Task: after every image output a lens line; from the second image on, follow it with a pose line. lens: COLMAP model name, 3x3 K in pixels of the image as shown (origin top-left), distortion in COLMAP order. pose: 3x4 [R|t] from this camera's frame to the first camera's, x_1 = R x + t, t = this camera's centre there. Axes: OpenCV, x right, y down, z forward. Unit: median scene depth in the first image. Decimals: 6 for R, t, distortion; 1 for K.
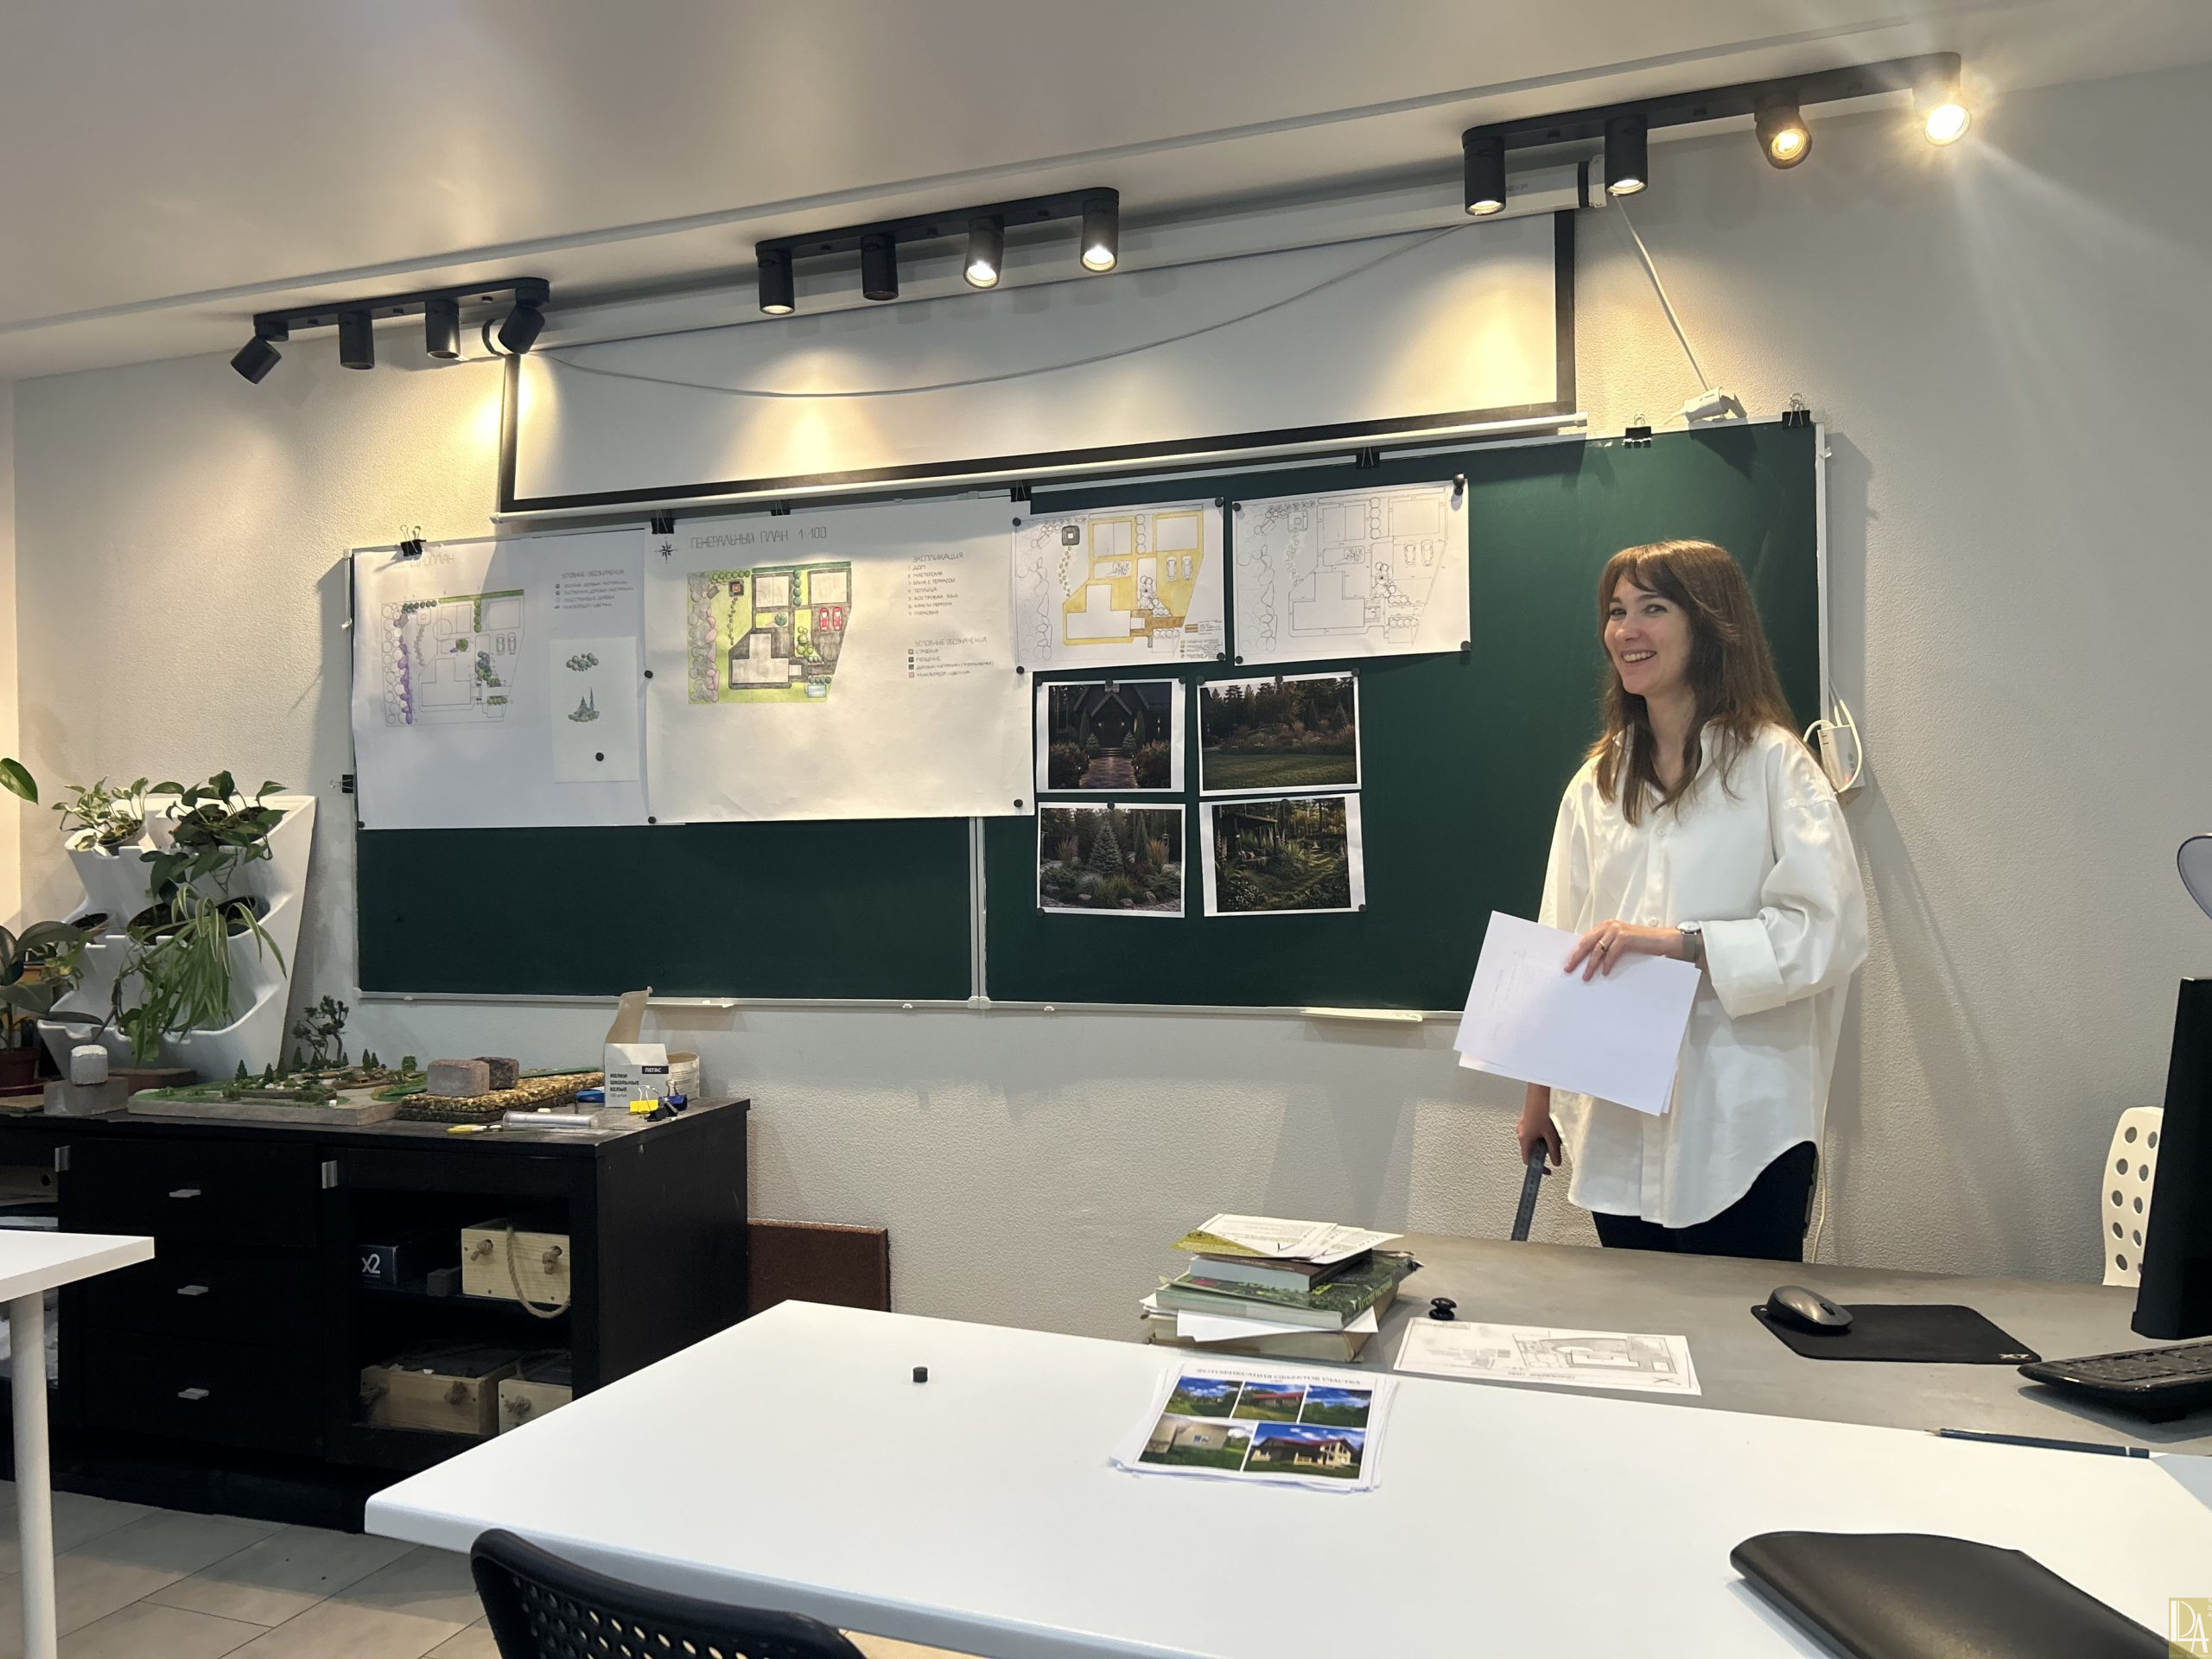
lens RADIAL K [[1673.3, 0, 1107.6], [0, 1673.3, 811.2], [0, 0, 1]] dist [0.025161, -0.030838]
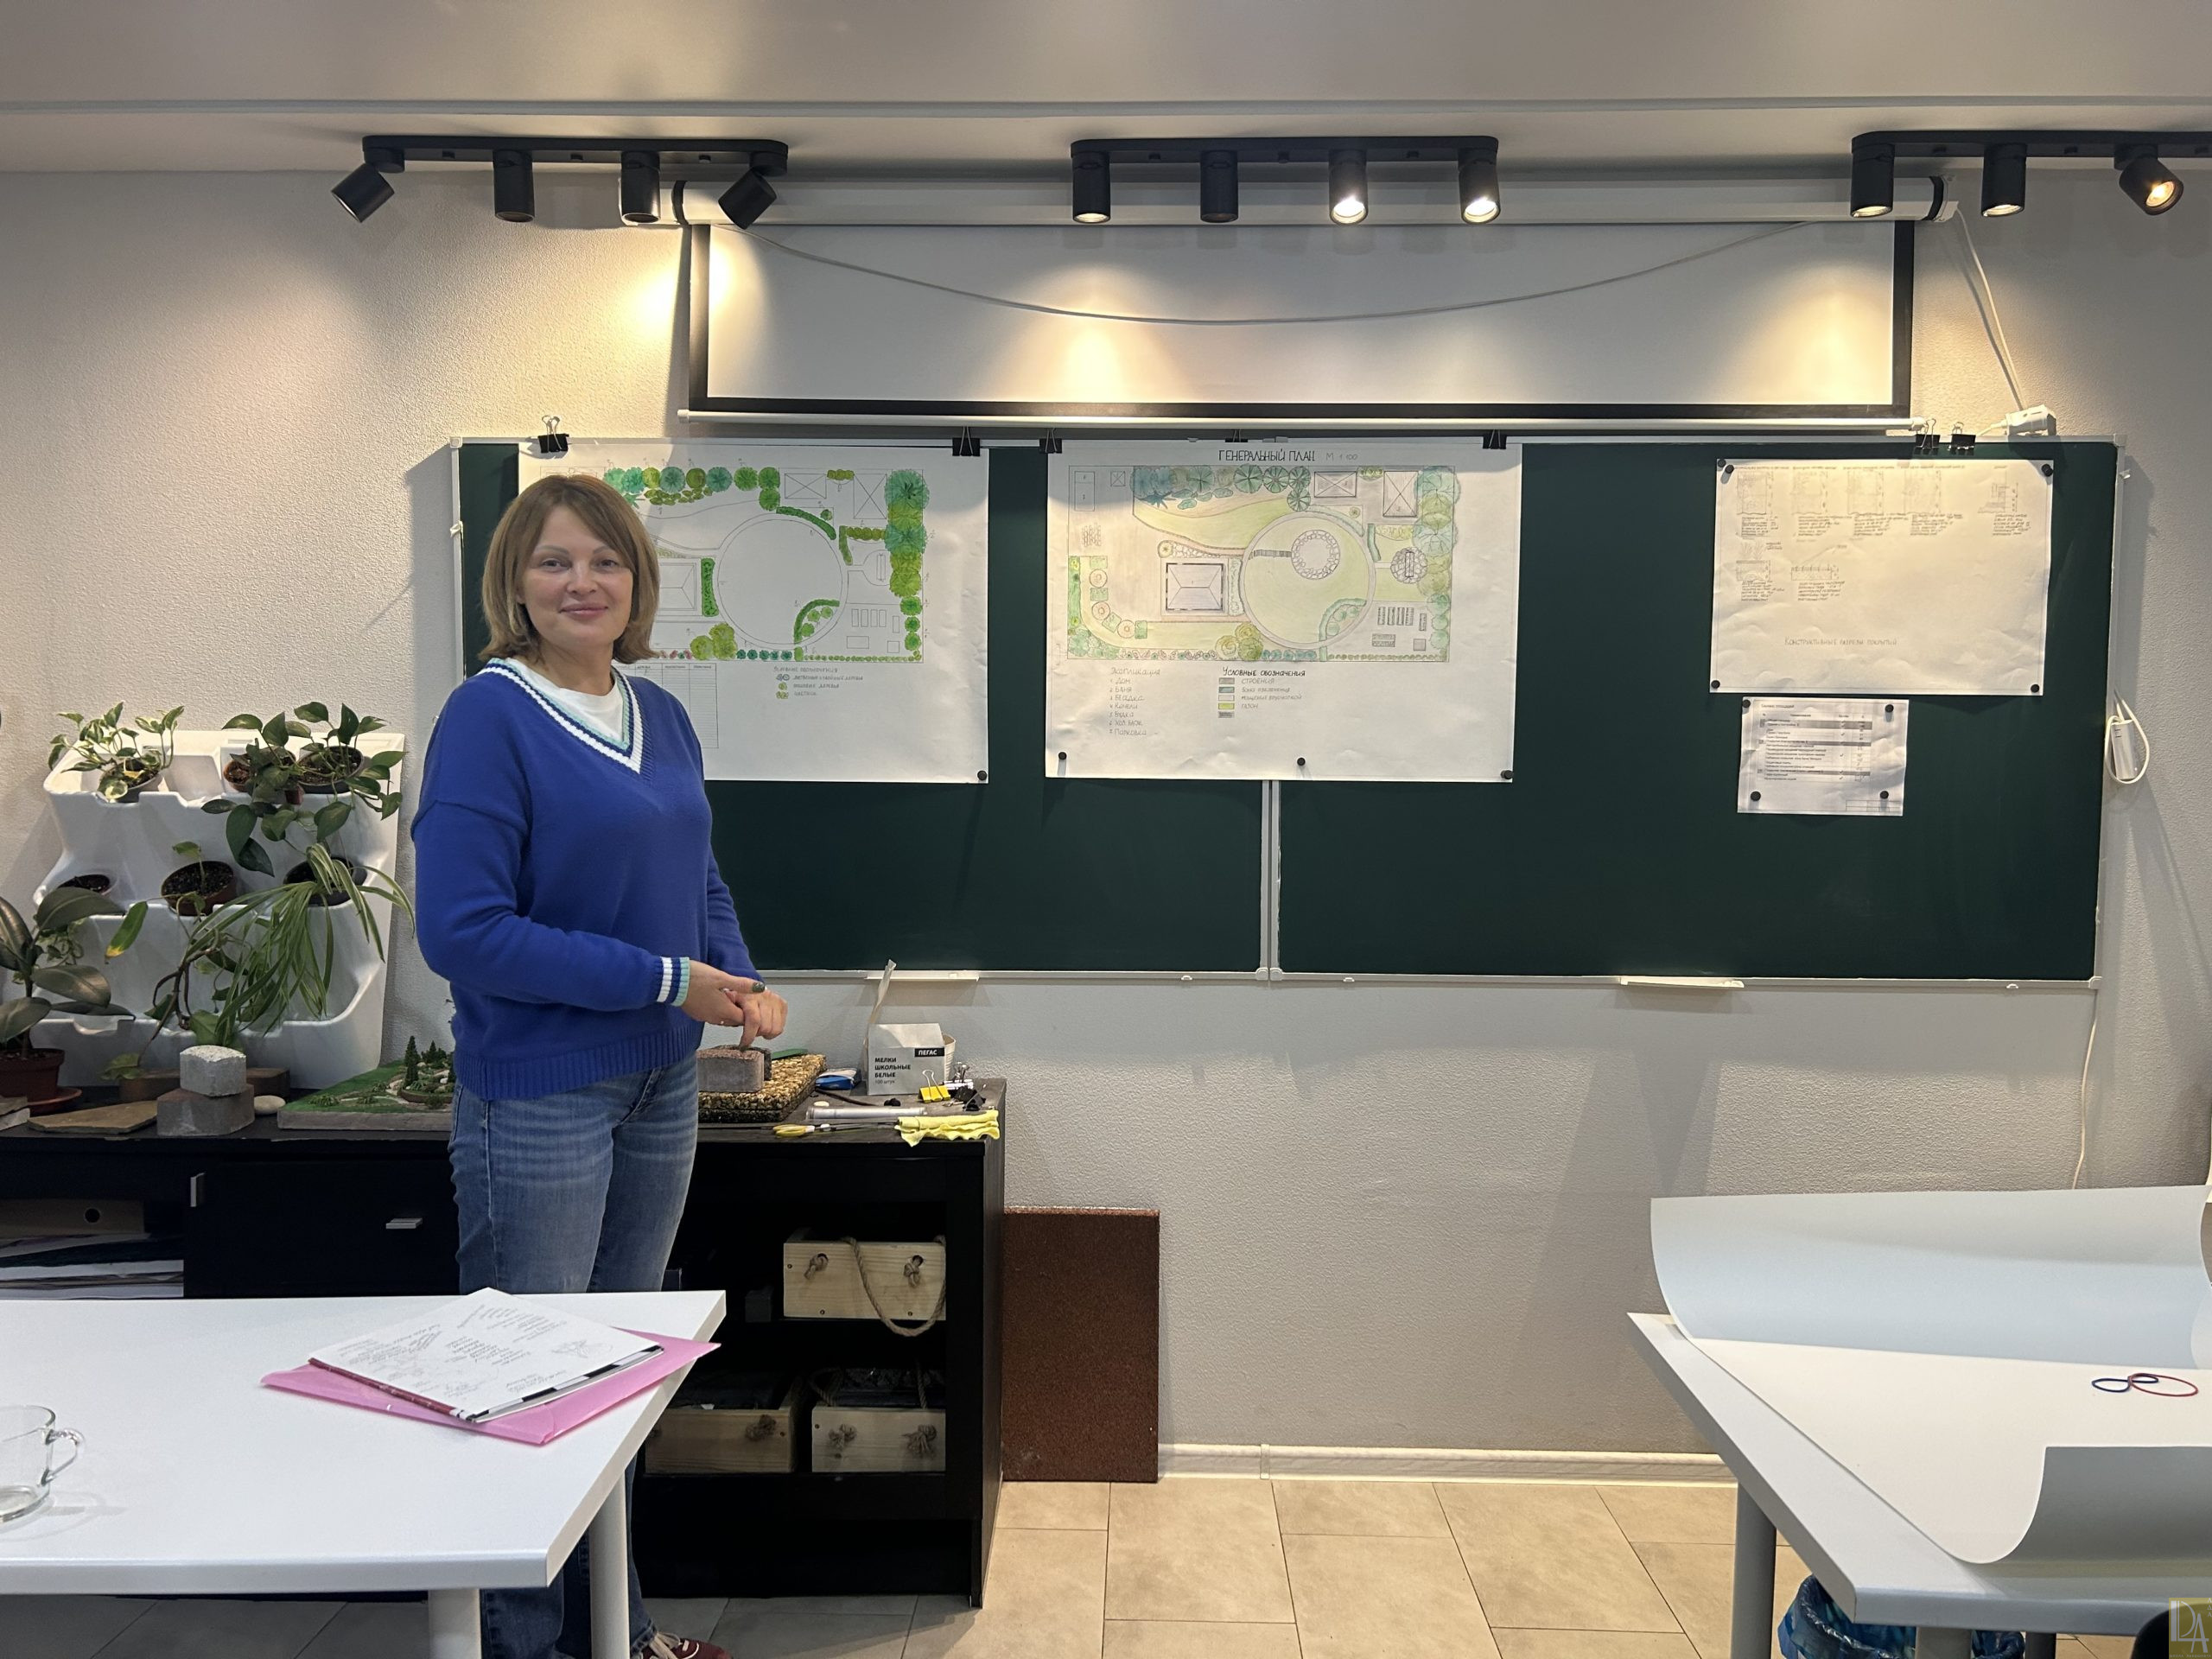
lens RADIAL K [[1673.3, 0, 1099.6], [0, 1673.3, 826.2], [0, 0, 1]] dist [0.025161, -0.030838]
pose [[0.948714, 0.009453, 0.315995, -0.473284], [-0.025520, 0.998581, 0.046747, -0.012971], [-0.315104, -0.052414, 0.947609, 0.121537]]
